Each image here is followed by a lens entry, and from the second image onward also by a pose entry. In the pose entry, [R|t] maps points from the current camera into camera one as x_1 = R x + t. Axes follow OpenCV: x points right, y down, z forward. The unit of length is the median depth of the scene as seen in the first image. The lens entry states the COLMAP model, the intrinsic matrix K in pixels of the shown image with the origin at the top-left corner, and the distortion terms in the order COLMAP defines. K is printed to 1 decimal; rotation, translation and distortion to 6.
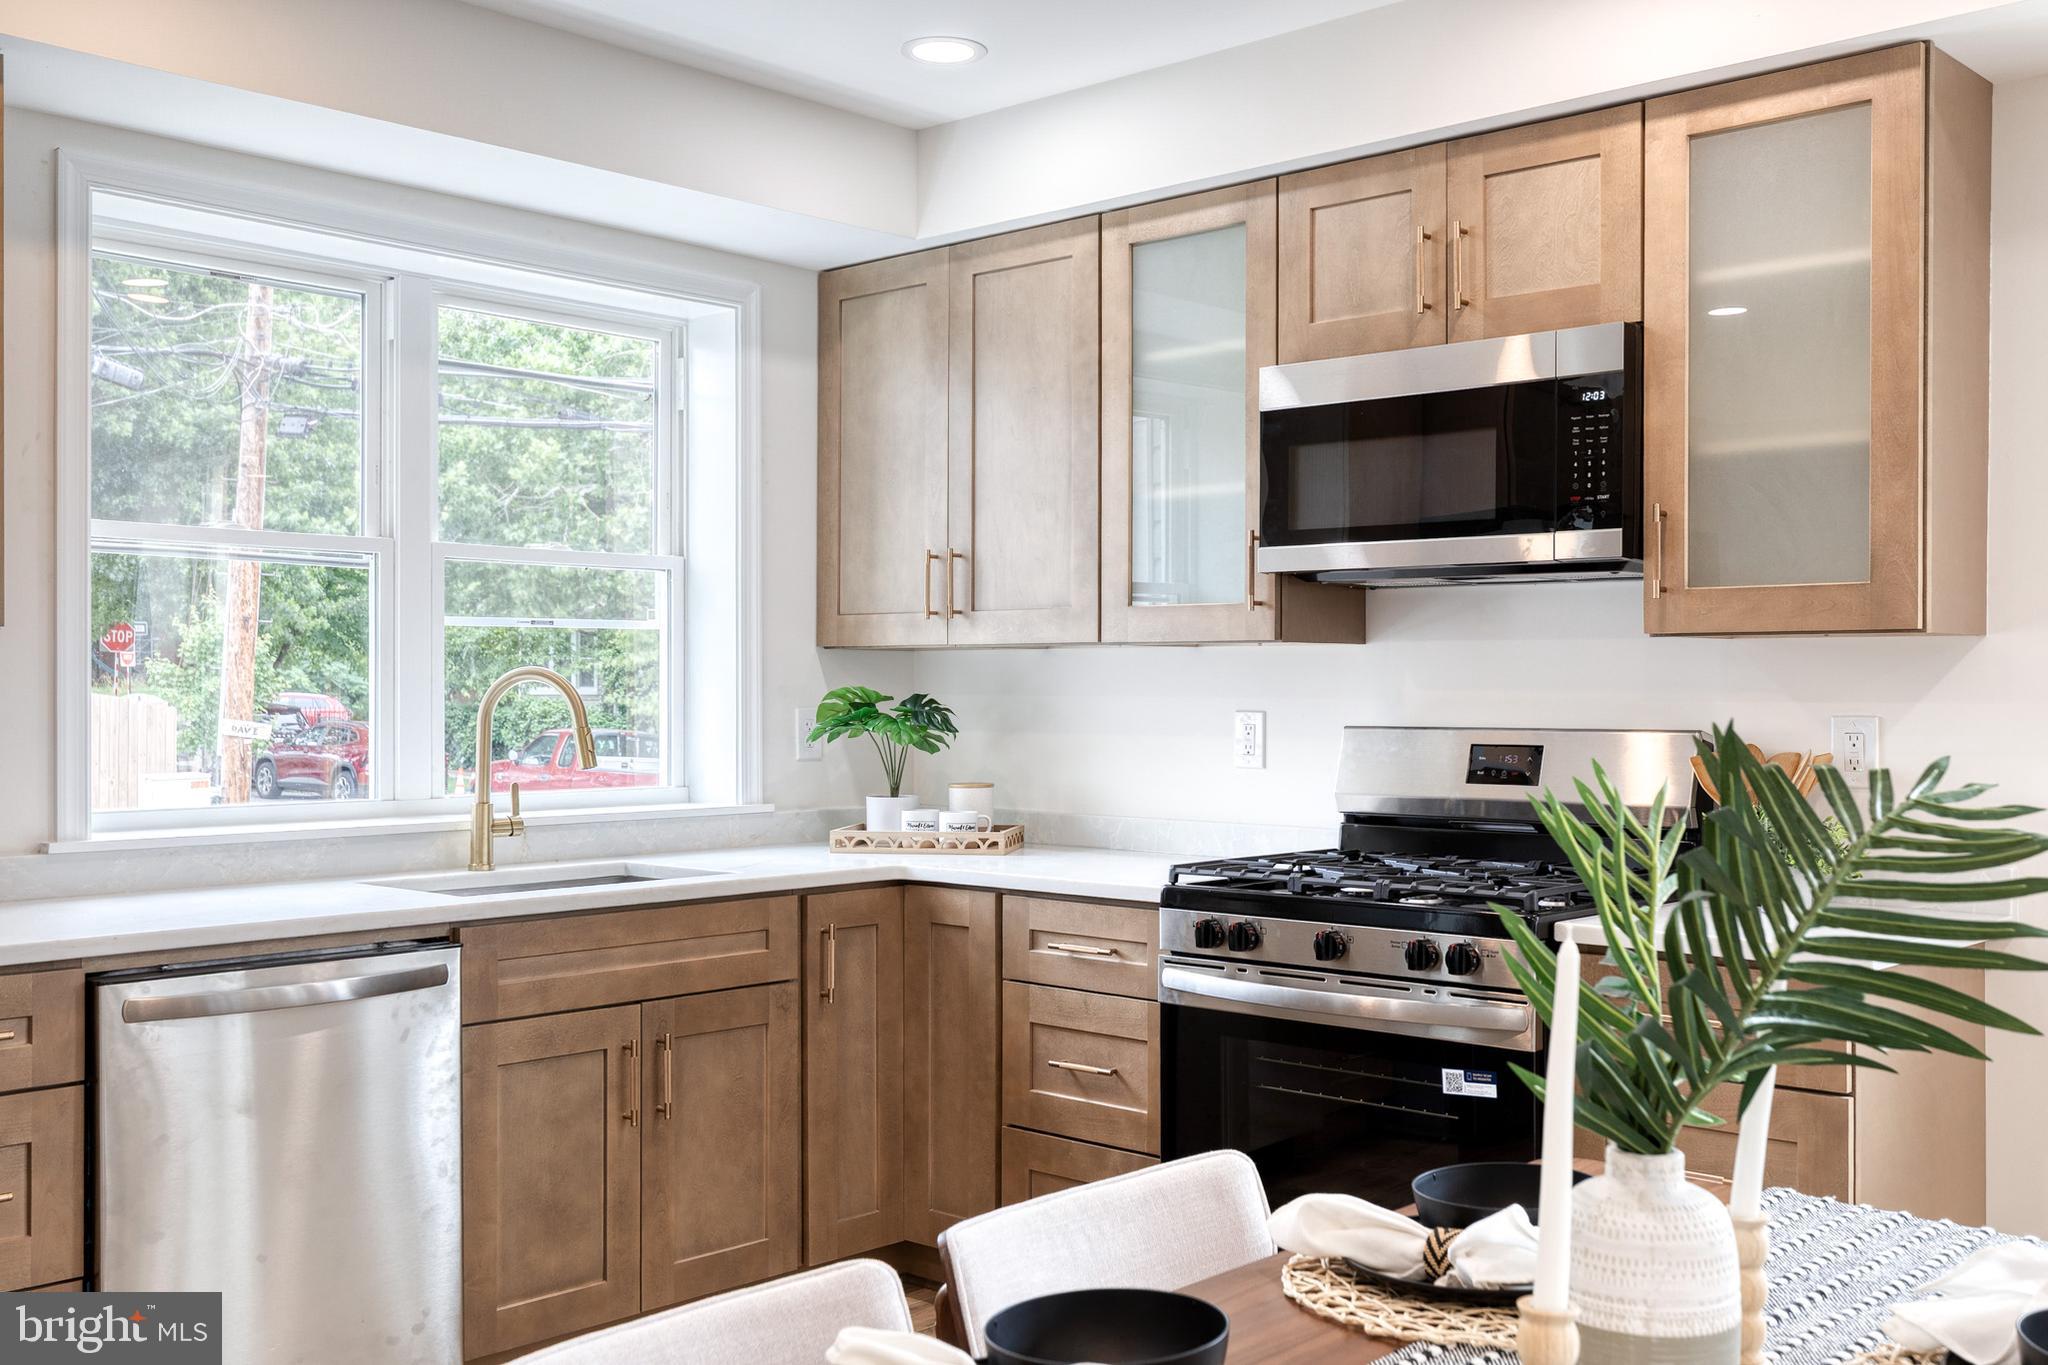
lens RADIAL K [[1987.0, 0, 1054.8], [0, 1987.0, 697.1], [0, 0, 1]] dist [0.011466, 0.005710]
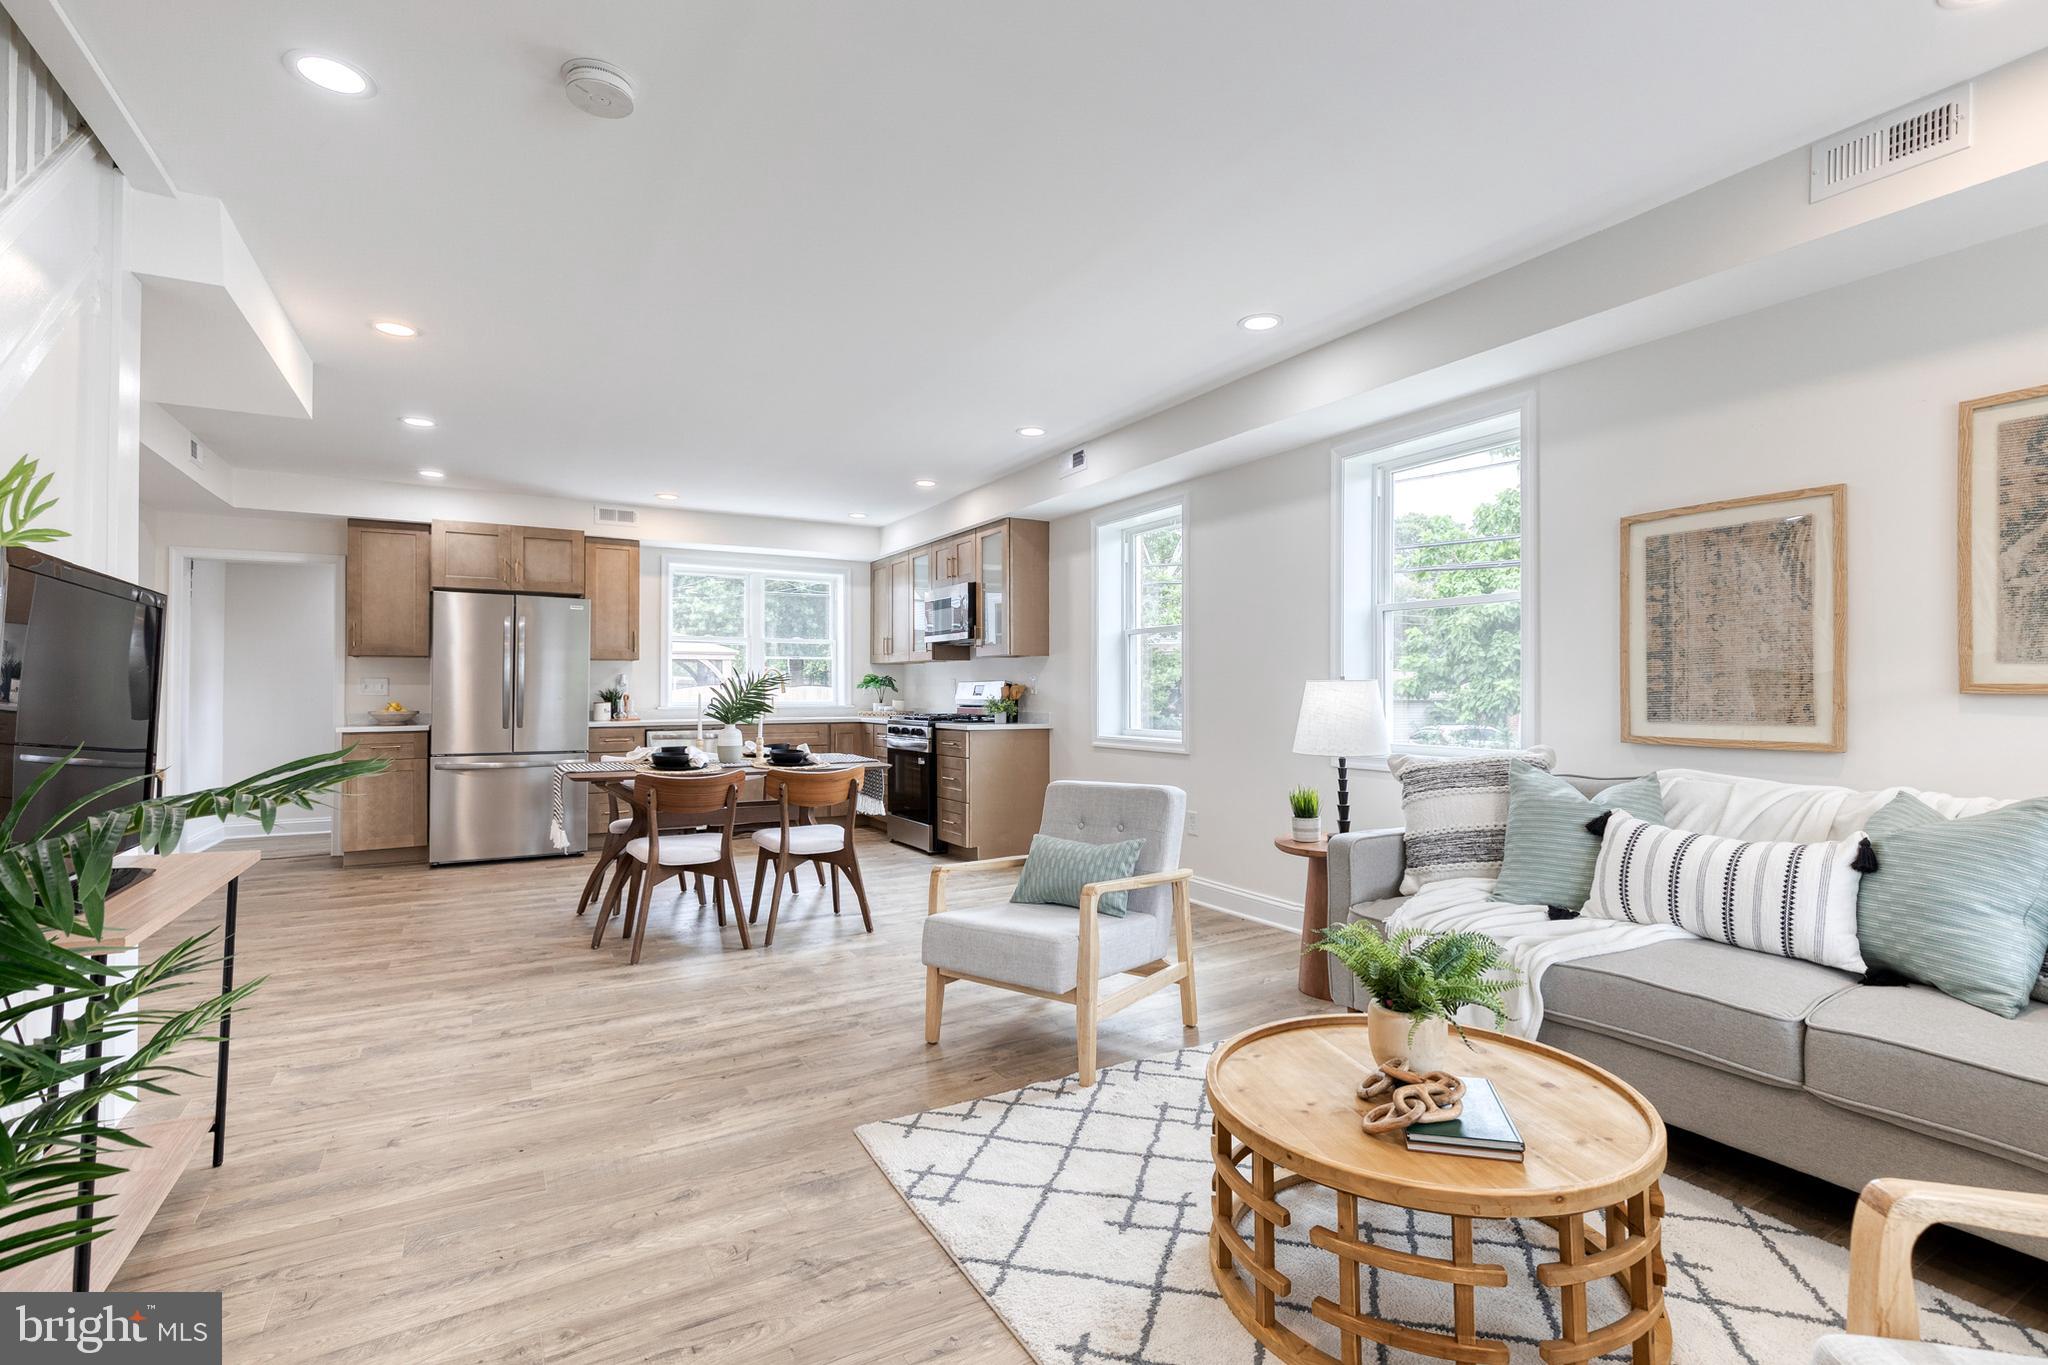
lens RADIAL K [[945.5, 0, 1045.8], [0, 945.5, 682.8], [0, 0, 1]] dist [0.006962, -0.000257]
pose [[0.956709, -0.005034, -0.291004, 0.873515], [0.001023, 0.999902, -0.013932, 0.043776], [0.291046, 0.013031, 0.956620, -0.729731]]
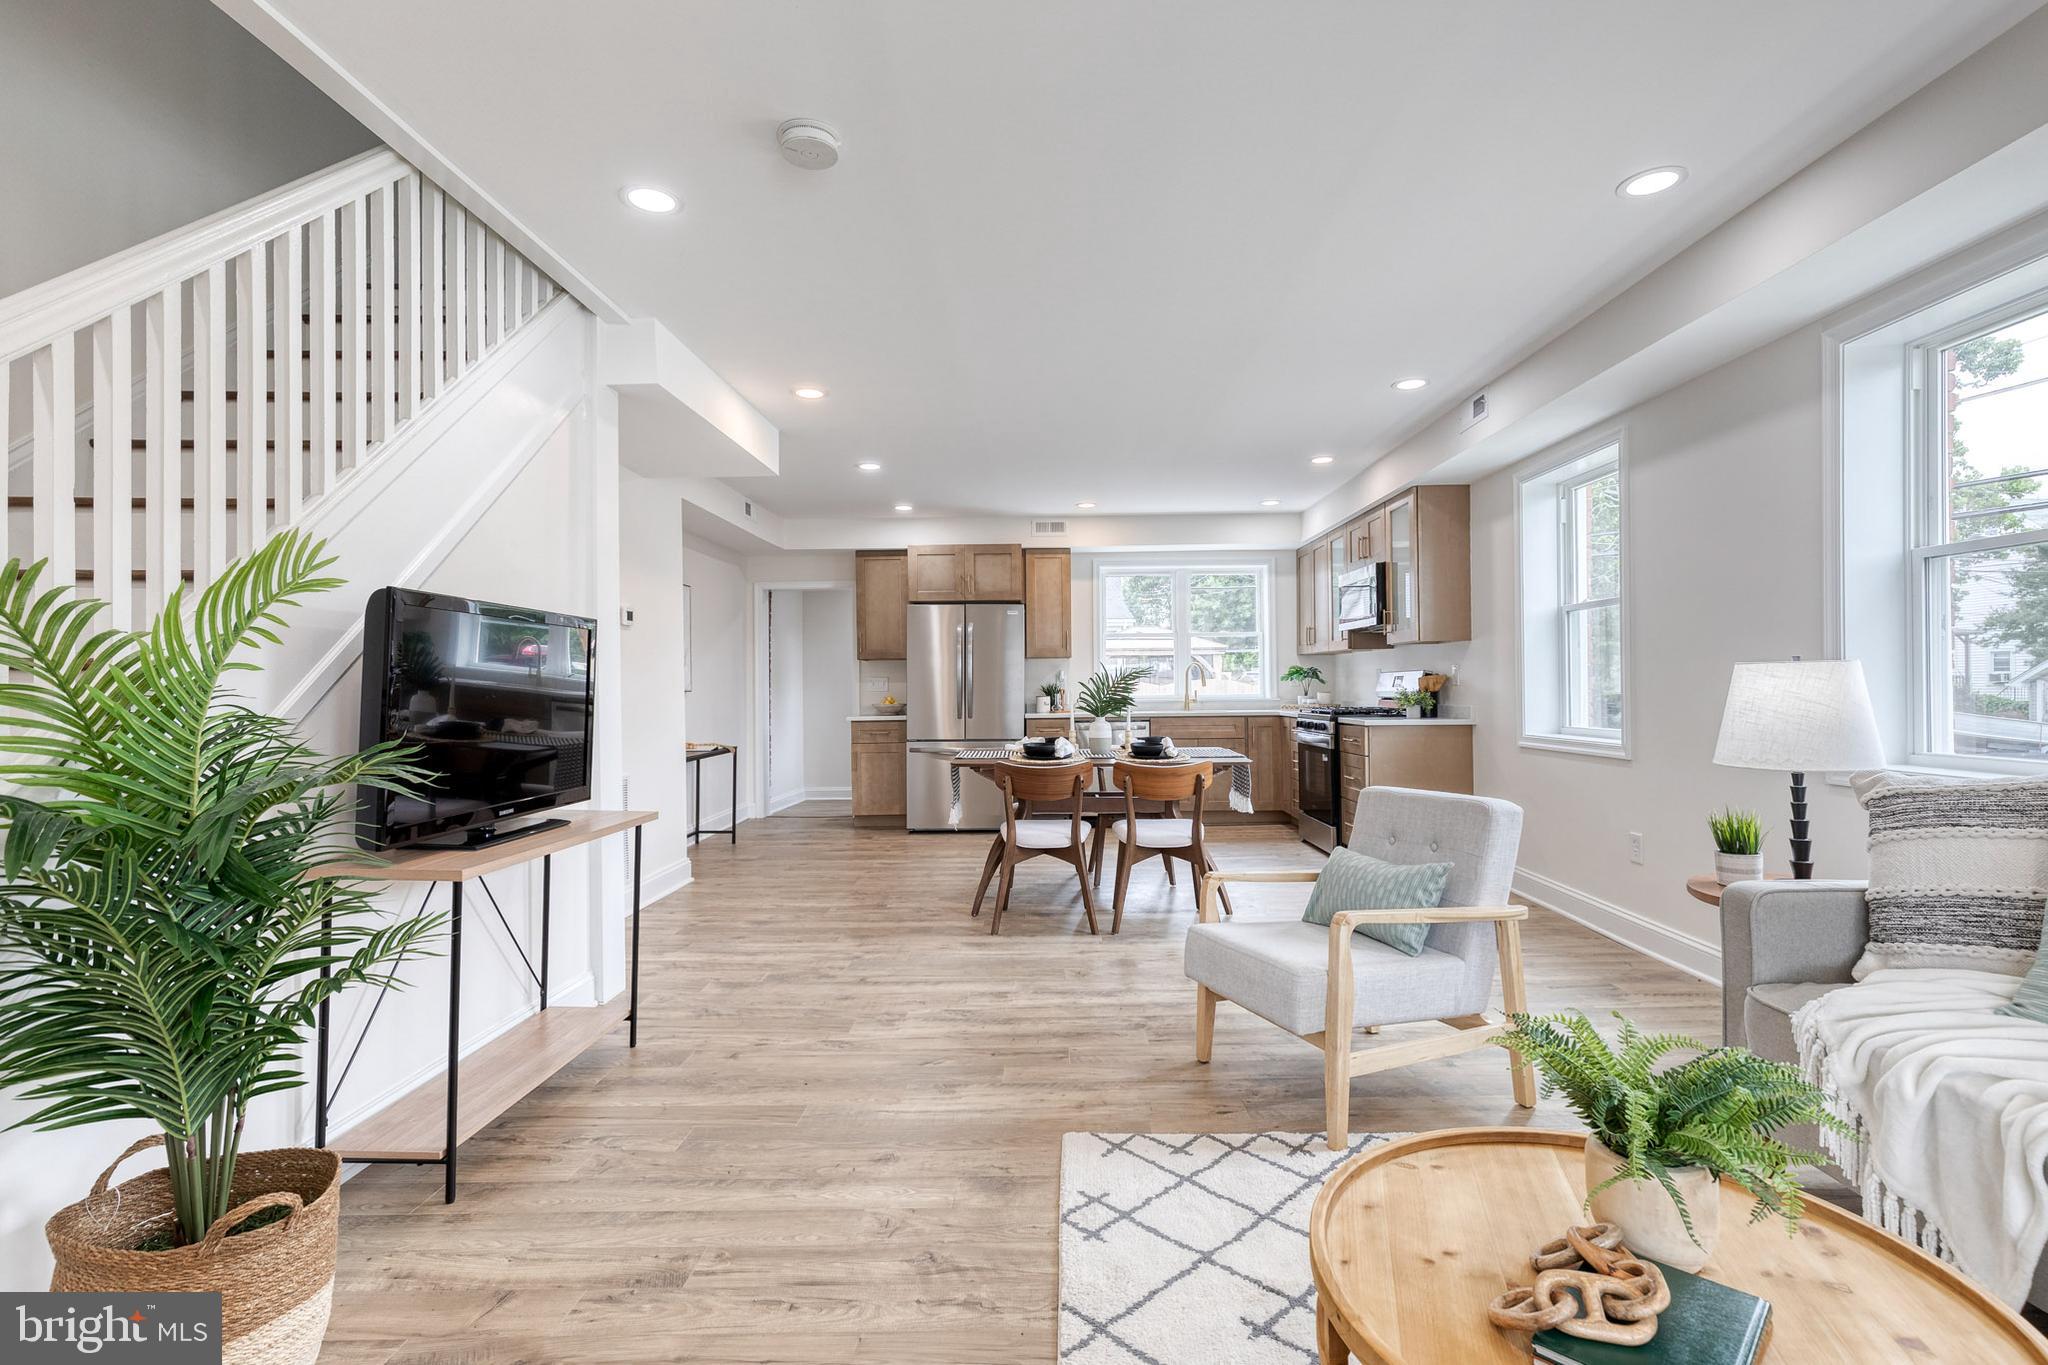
lens RADIAL K [[932.5, 0, 1041.1], [0, 932.5, 683.5], [0, 0, 1]] dist [0.006412, -0.000458]
pose [[0.668914, -0.012109, -0.743241, 1.012112], [0.008821, 0.999926, -0.008353, 0.044626], [0.743287, -0.000968, 0.668972, -0.573214]]
